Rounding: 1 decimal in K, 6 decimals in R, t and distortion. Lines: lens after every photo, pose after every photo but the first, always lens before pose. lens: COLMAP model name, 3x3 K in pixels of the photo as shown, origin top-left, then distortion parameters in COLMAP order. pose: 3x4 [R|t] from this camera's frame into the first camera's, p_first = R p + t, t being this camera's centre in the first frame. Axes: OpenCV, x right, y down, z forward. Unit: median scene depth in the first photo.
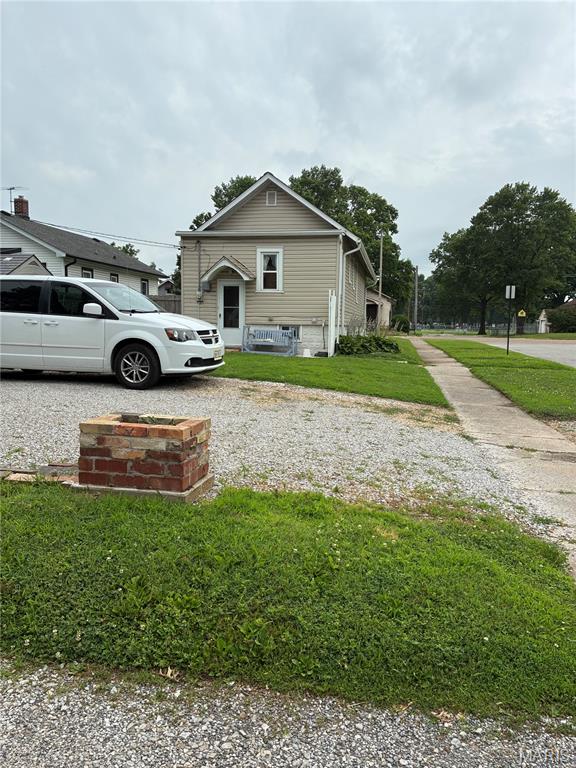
lens RADIAL K [[579.7, 0, 288.0], [0, 579.7, 384.0], [0, 0, 1]] dist [-0.001642, -0.005869]
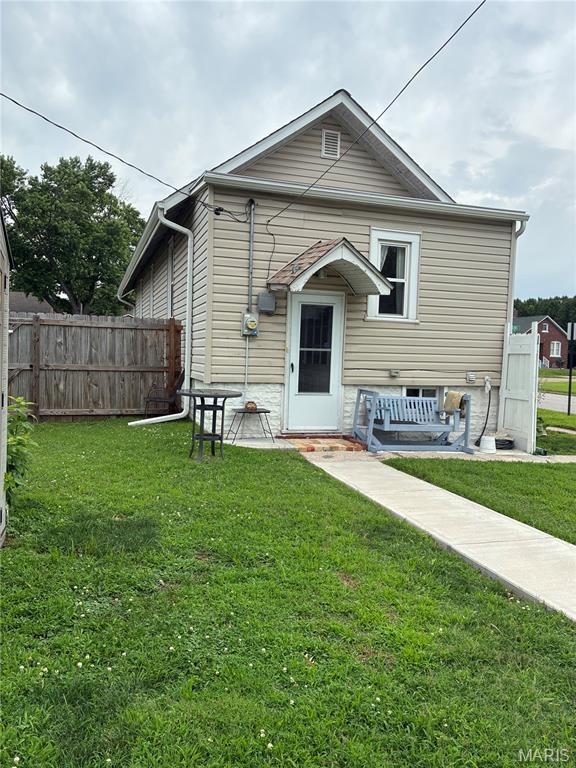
lens RADIAL K [[591.8, 0, 288.0], [0, 591.8, 384.0], [0, 0, 1]] dist [0.009264, 0.001836]
pose [[0.873673, -0.015757, 0.486258, -0.102442], [0.038001, 0.998632, -0.035917, -0.025682], [-0.485027, 0.049858, 0.873077, 0.172686]]
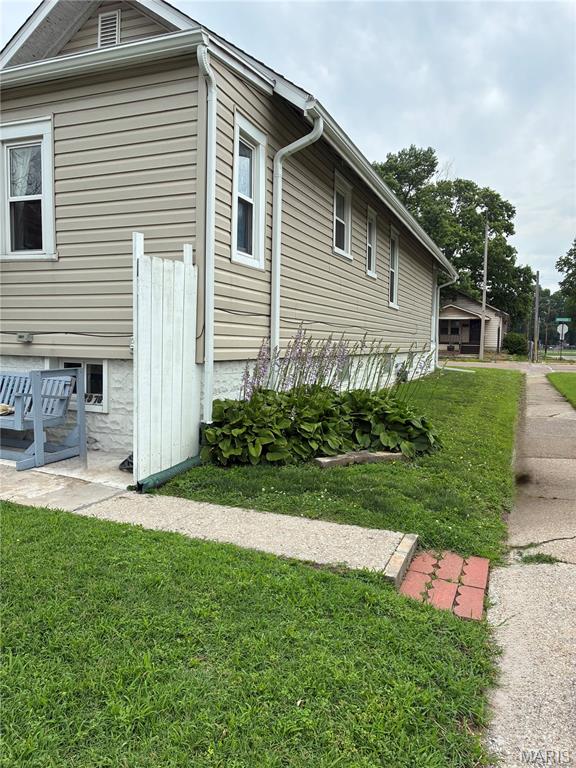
lens RADIAL K [[579.7, 0, 288.0], [0, 579.7, 384.0], [0, 0, 1]] dist [-0.001642, -0.005869]
pose [[0.981110, 0.020871, -0.192321, 0.052268], [-0.027097, 0.999189, -0.029796, -0.023301], [0.191543, 0.034445, 0.980880, 0.201949]]
